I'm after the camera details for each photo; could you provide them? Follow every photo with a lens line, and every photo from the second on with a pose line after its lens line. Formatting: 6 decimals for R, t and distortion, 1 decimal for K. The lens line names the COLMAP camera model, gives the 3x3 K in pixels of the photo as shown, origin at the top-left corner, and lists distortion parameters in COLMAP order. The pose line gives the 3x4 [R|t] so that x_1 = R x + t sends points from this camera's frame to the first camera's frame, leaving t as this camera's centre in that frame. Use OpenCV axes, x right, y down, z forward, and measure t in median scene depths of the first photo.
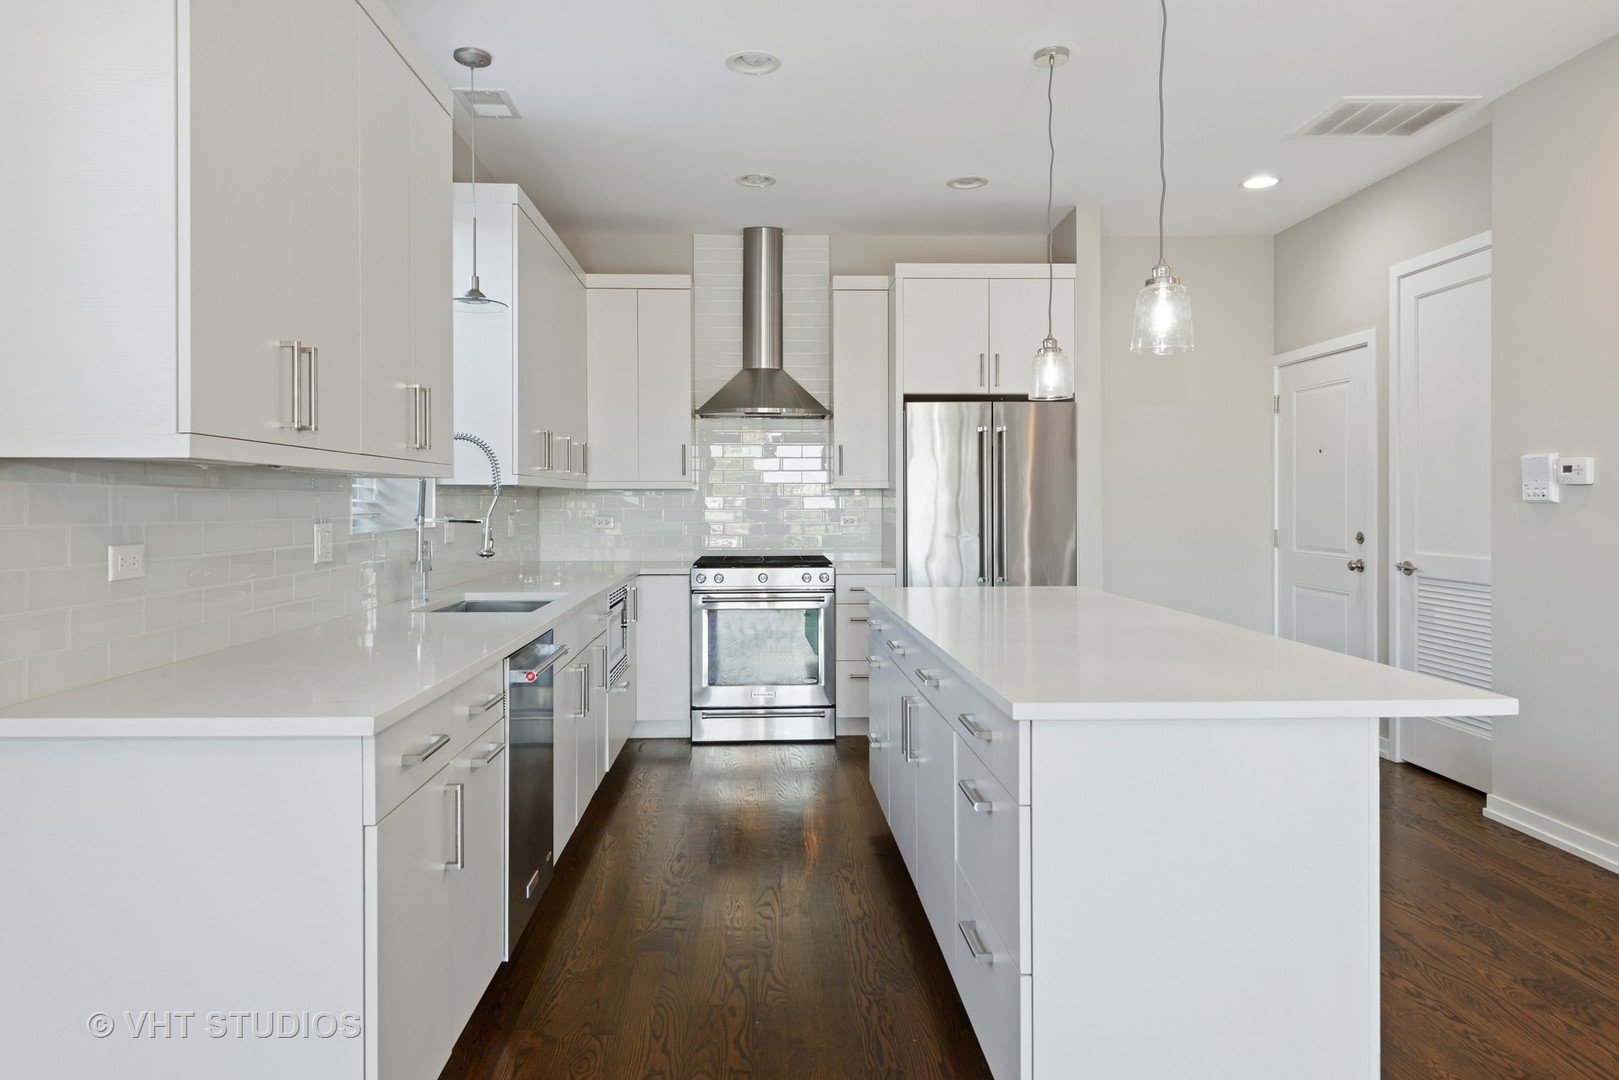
lens RADIAL K [[1100.4, 0, 805.9], [0, 1100.4, 513.7], [0, 0, 1]] dist [-0.001498, -0.001256]
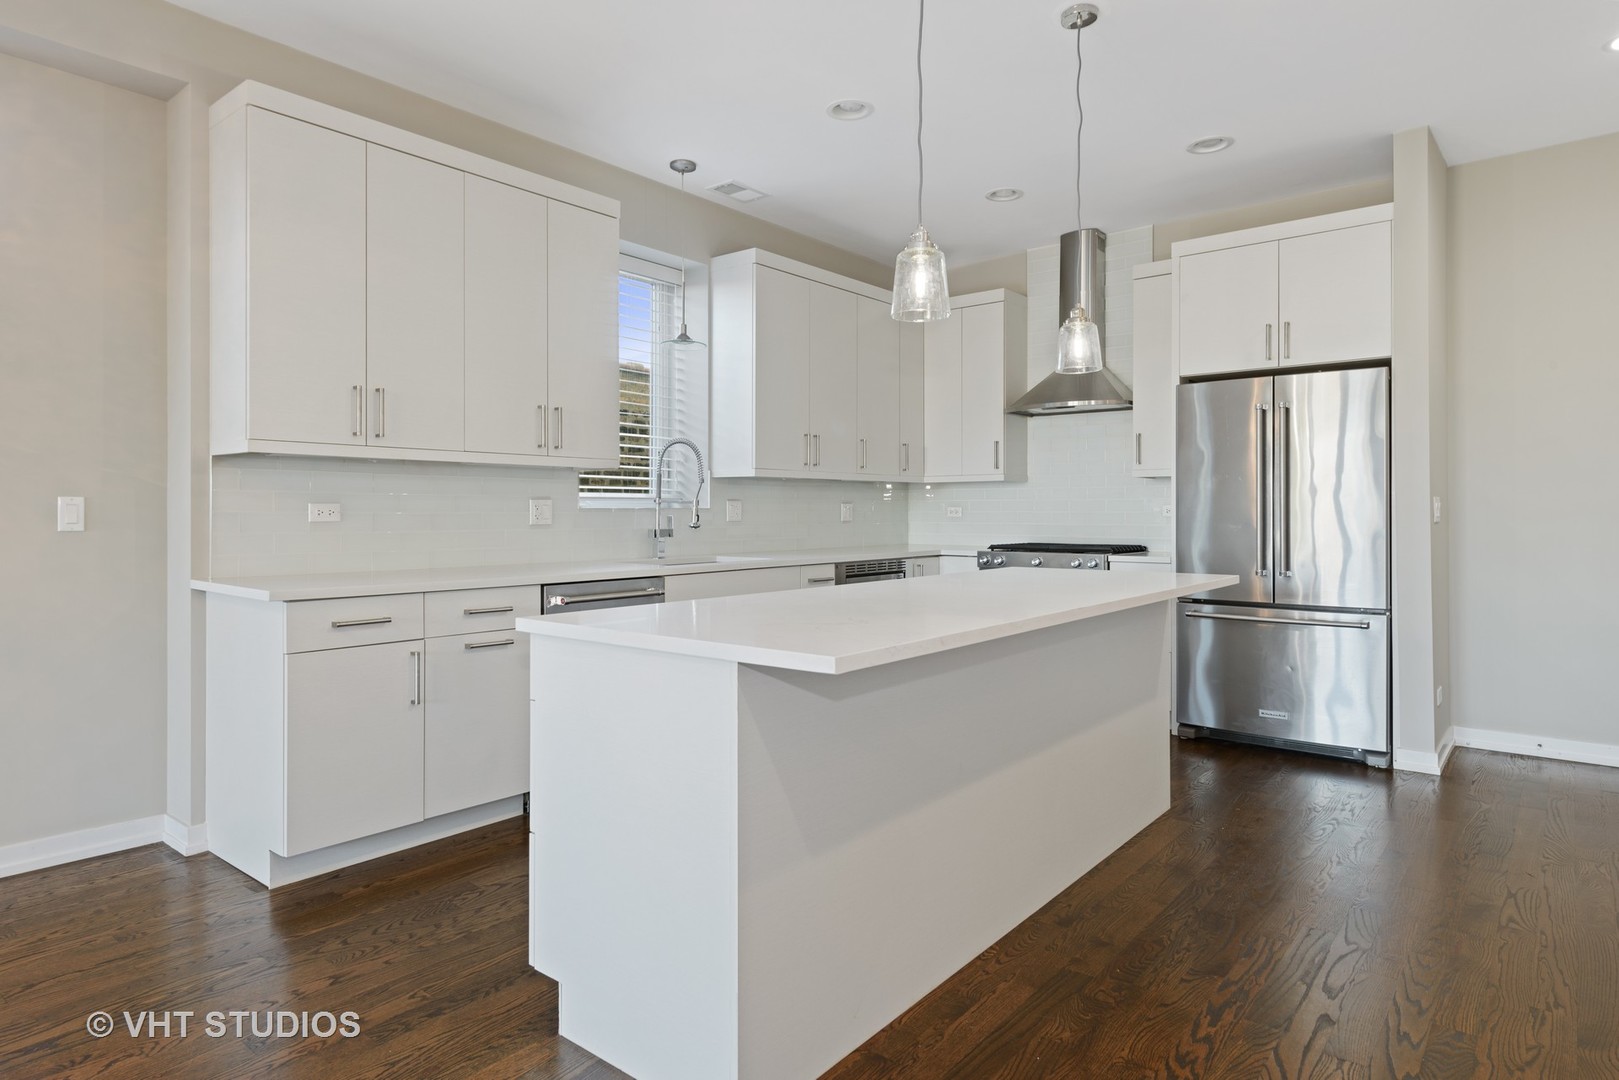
lens RADIAL K [[998.5, 0, 809.6], [0, 998.5, 511.5], [0, 0, 1]] dist [0.022748, -0.000370]
pose [[0.723971, -0.002784, -0.689825, 0.491848], [-0.007352, 0.999904, -0.011752, 0.023869], [0.689791, 0.013580, 0.723881, 0.148448]]
